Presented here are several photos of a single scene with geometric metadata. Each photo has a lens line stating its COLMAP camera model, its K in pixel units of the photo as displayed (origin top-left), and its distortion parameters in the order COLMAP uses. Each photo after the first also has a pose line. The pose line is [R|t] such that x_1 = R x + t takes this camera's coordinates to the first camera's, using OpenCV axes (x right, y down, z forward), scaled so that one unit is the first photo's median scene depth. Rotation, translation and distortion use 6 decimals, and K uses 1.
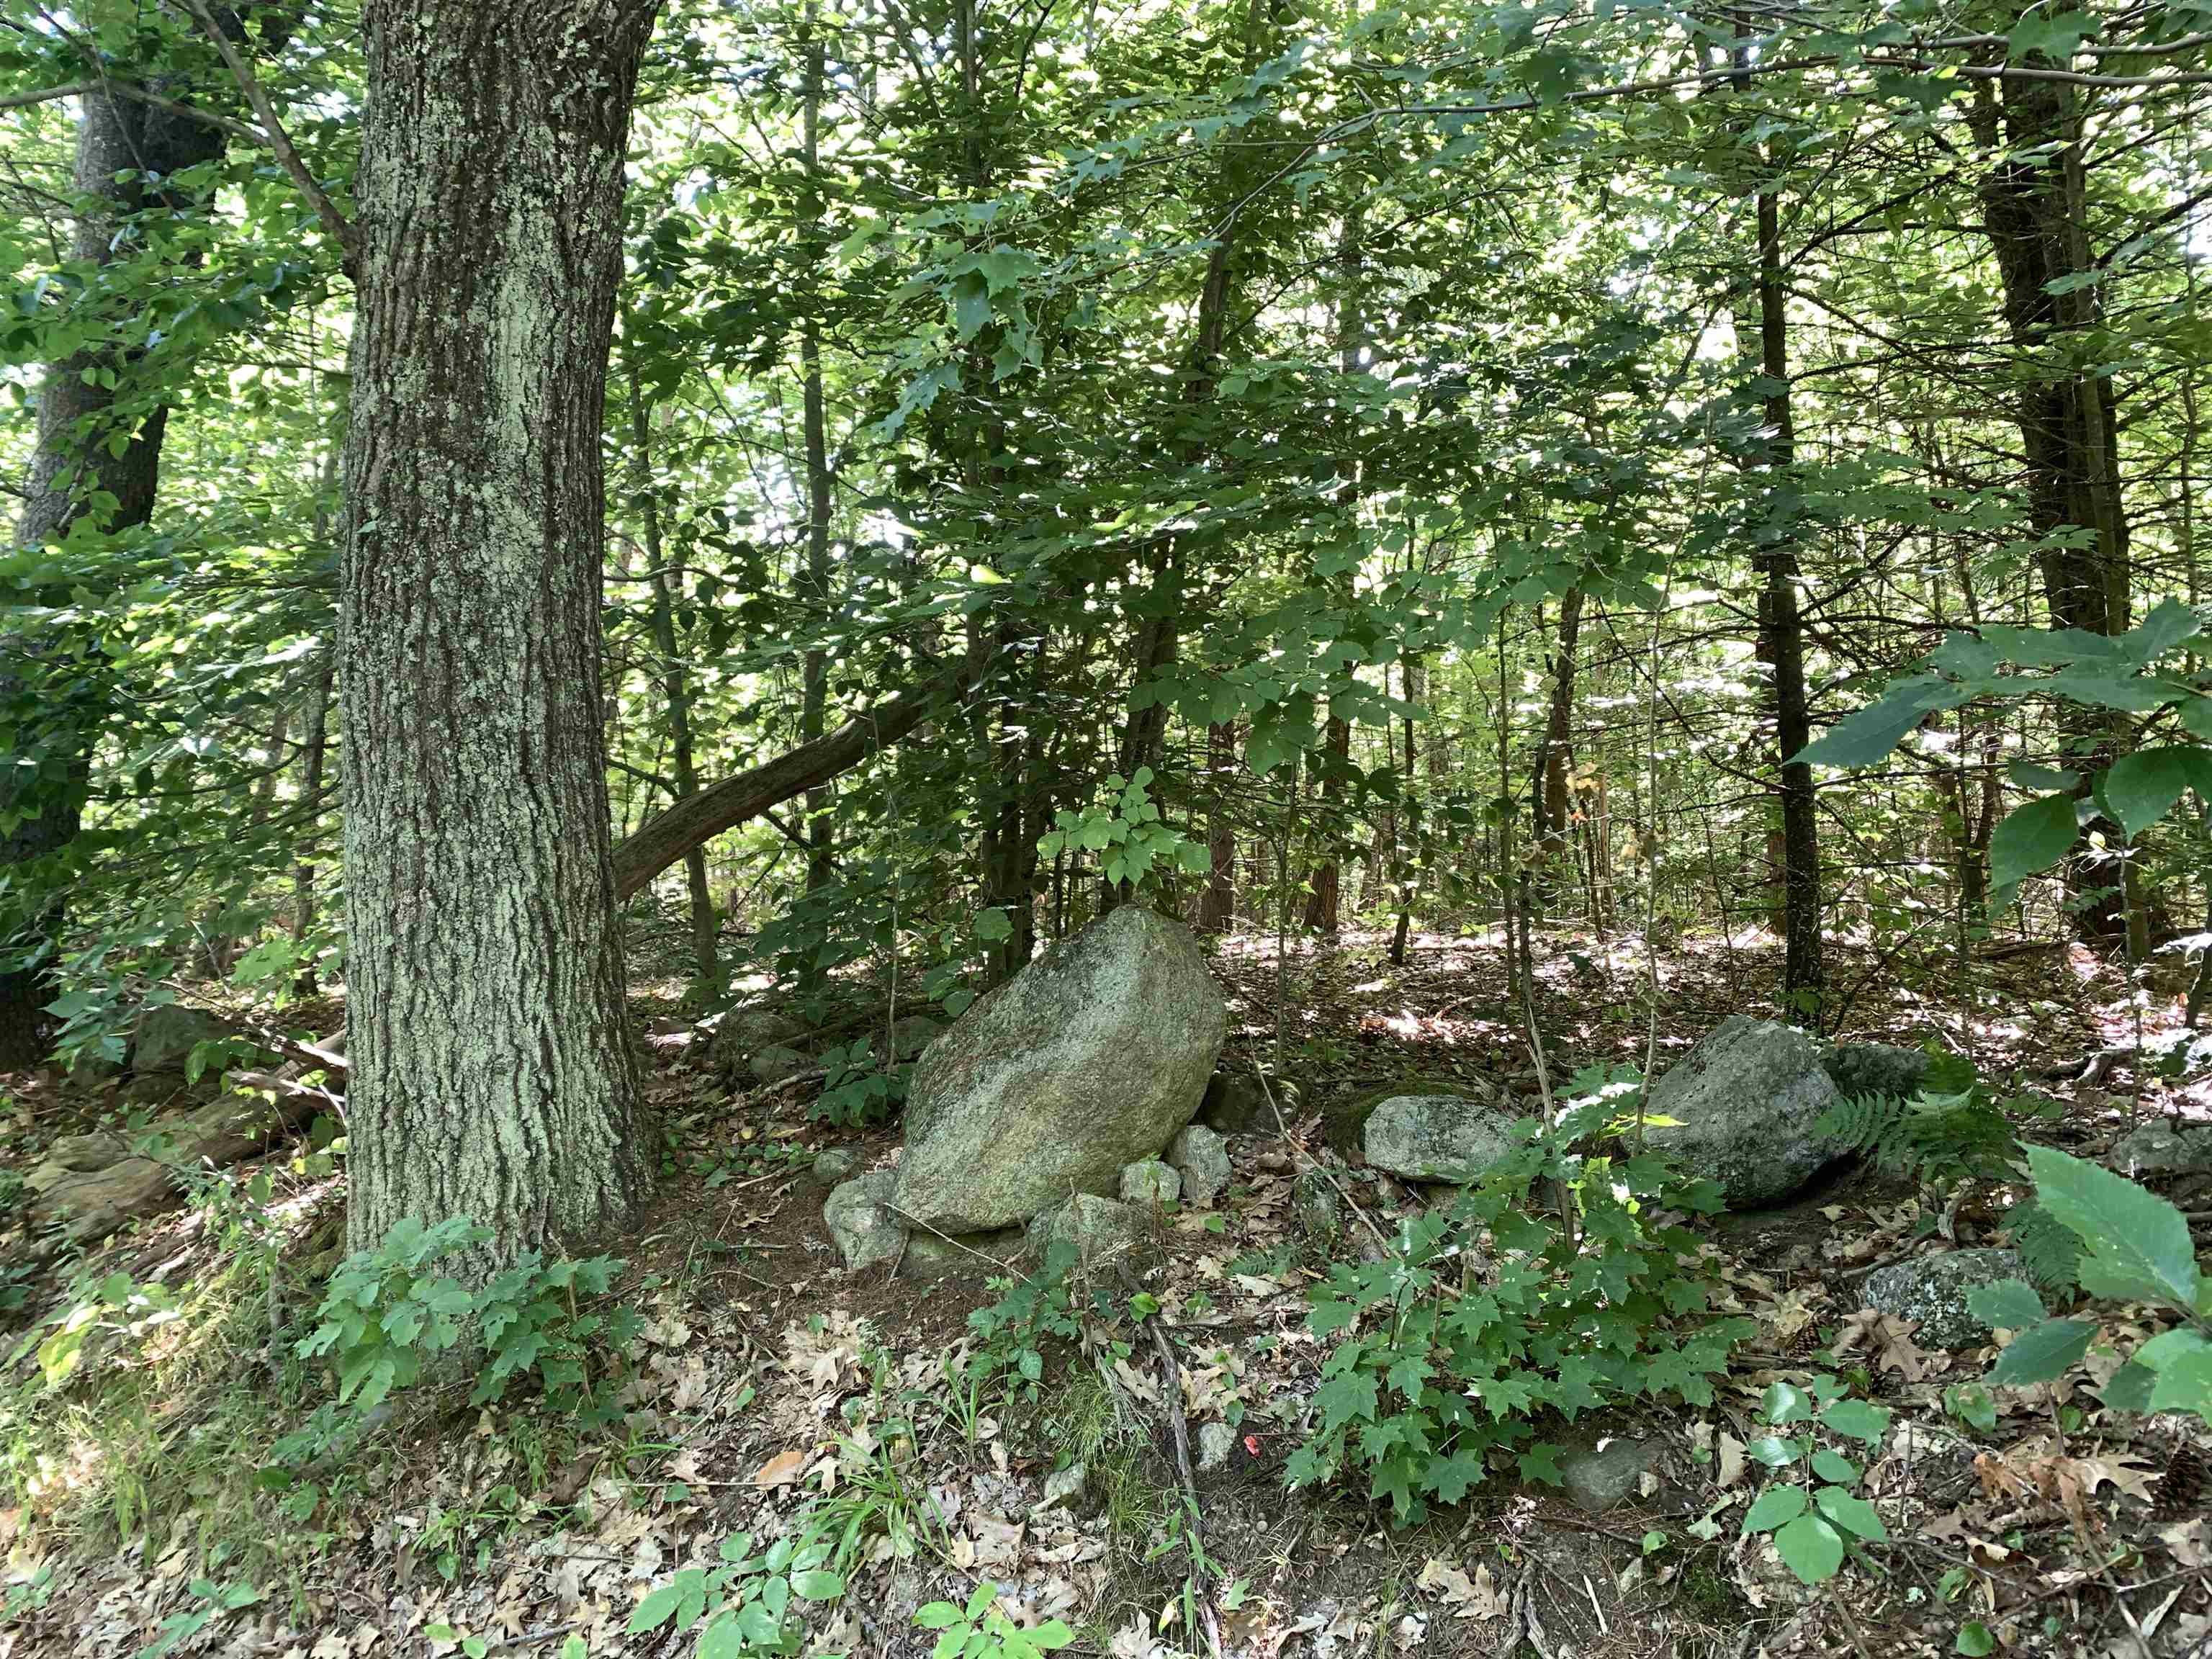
lens RADIAL K [[1642.4, 0, 1102.2], [0, 1642.4, 784.9], [0, 0, 1]] dist [-0.005150, 0.005504]
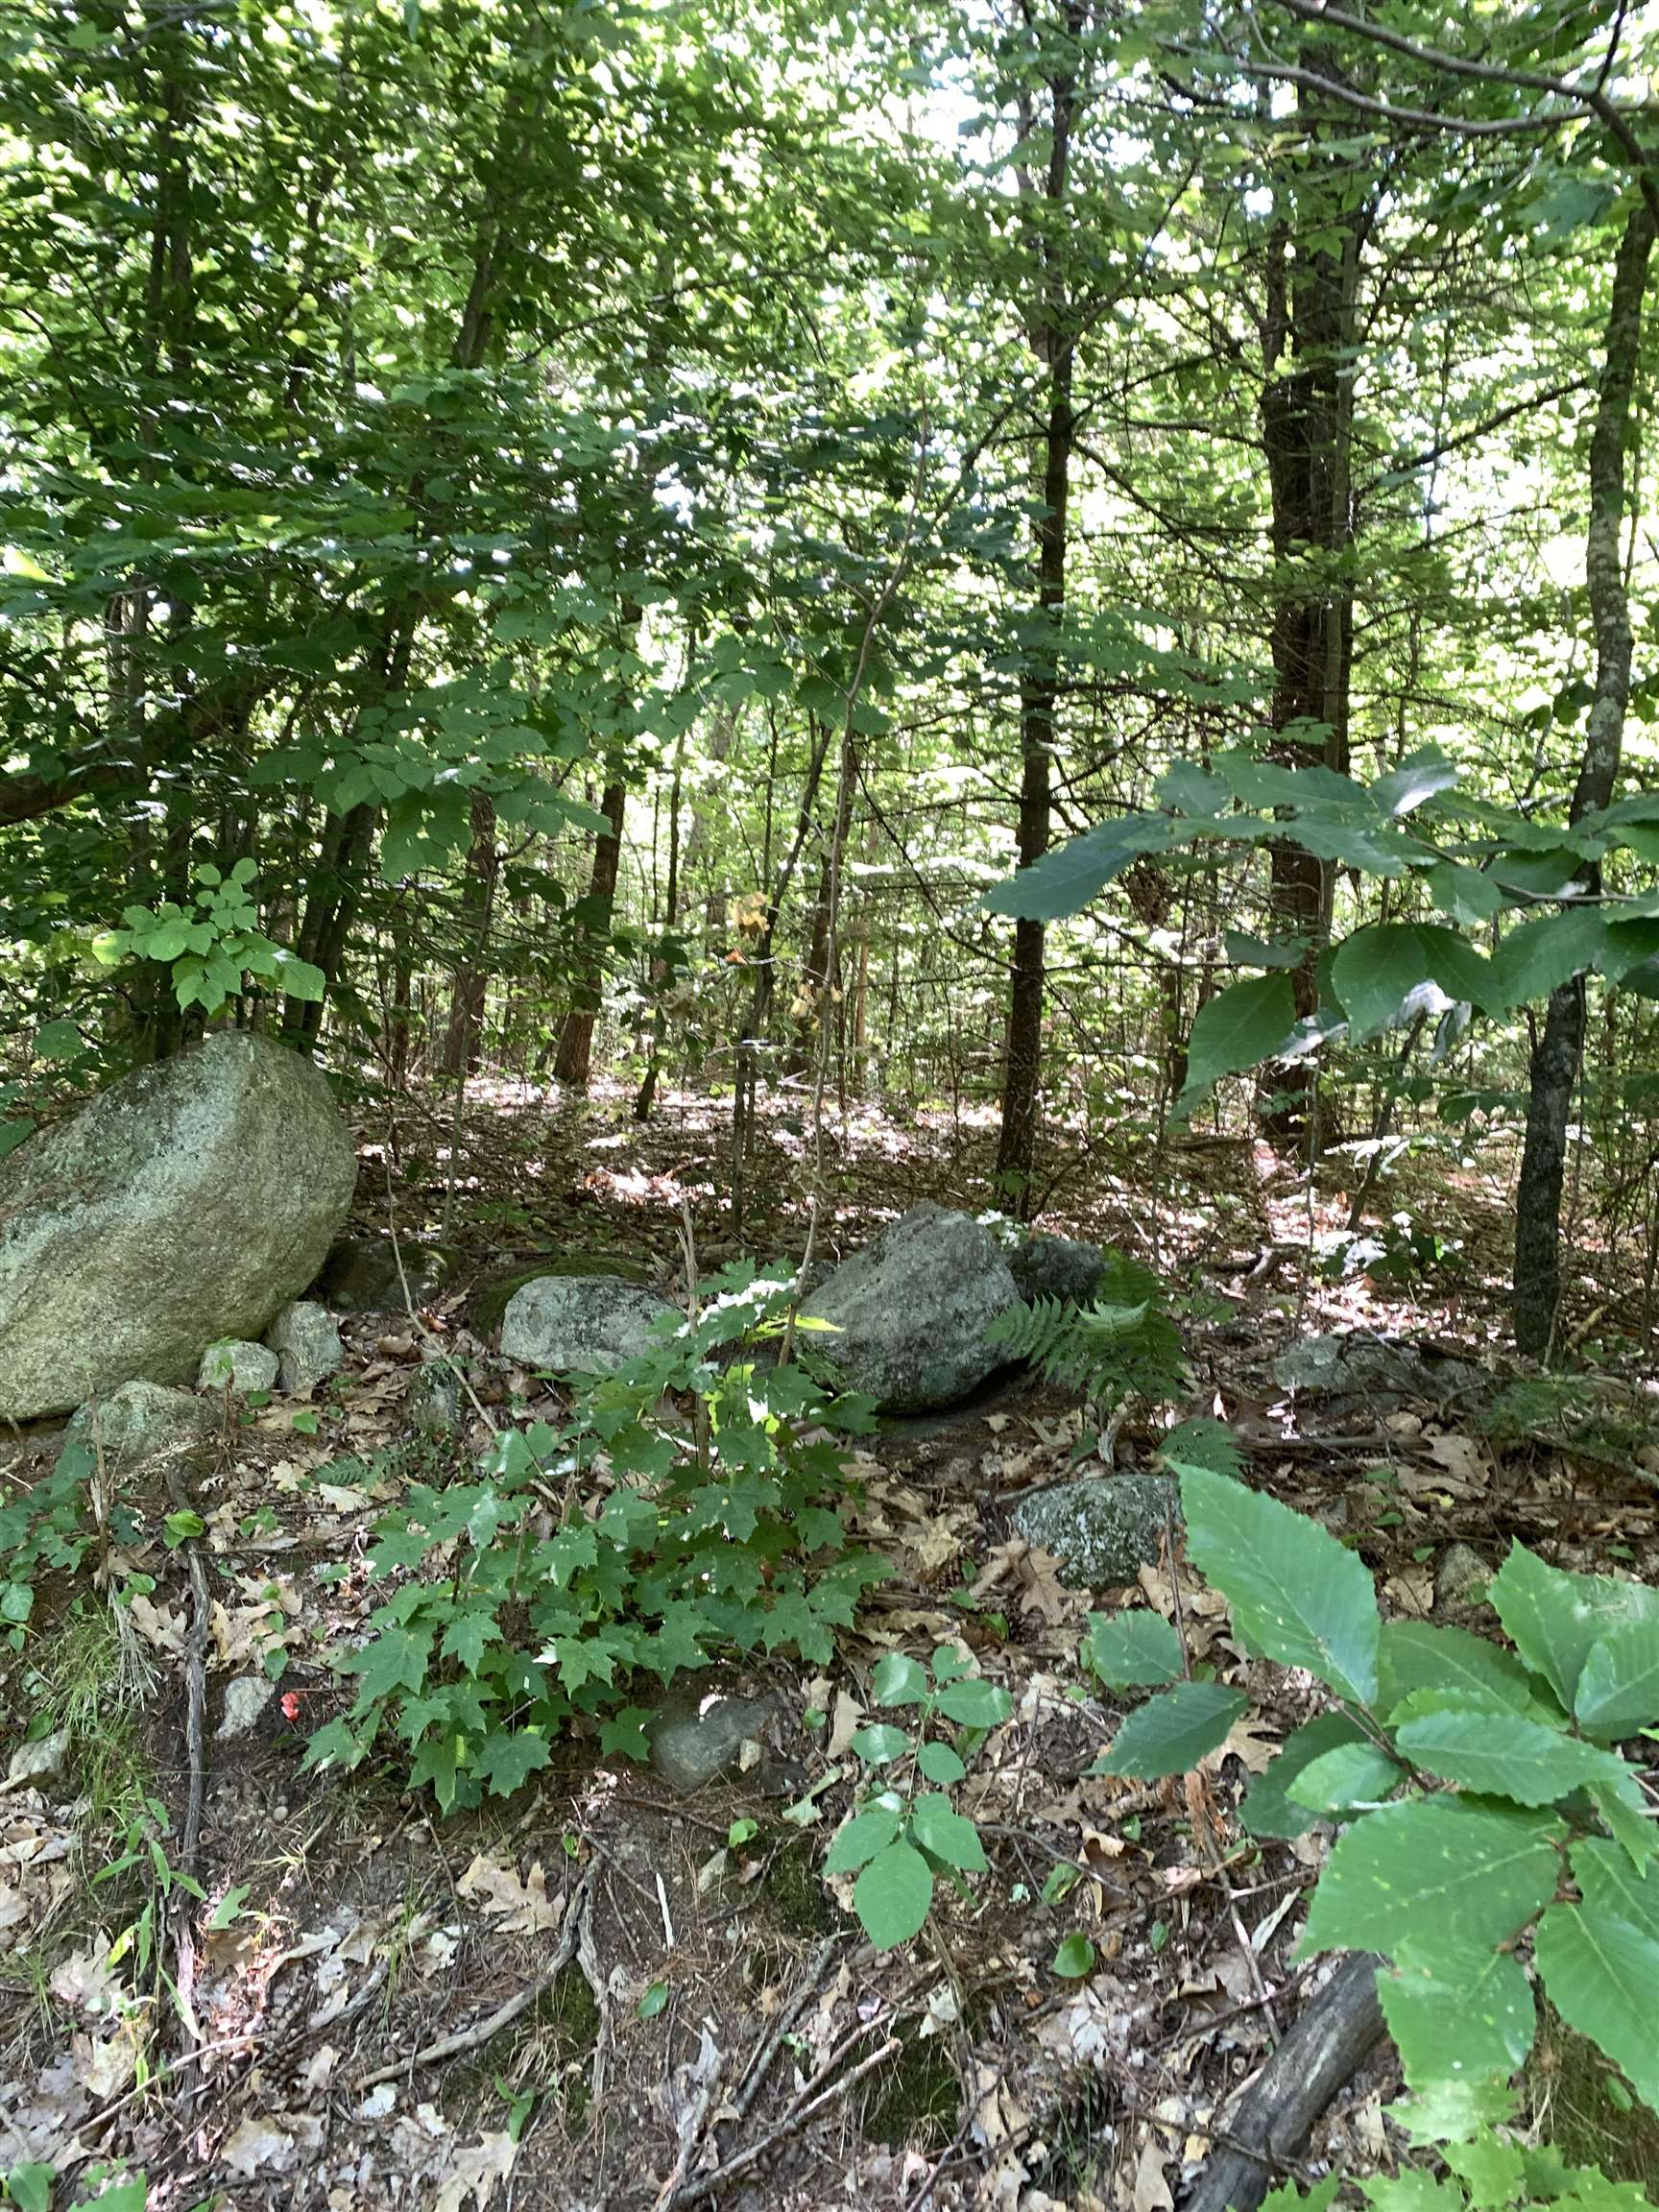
lens RADIAL K [[1642.4, 0, 829.5], [0, 1642.4, 1106.0], [0, 0, 1]] dist [-0.005150, 0.005504]
pose [[0.959340, 0.065219, 0.274615, 0.096489], [-0.093299, 0.991521, 0.090453, 0.011671], [-0.266388, -0.112396, 0.957290, 0.176192]]
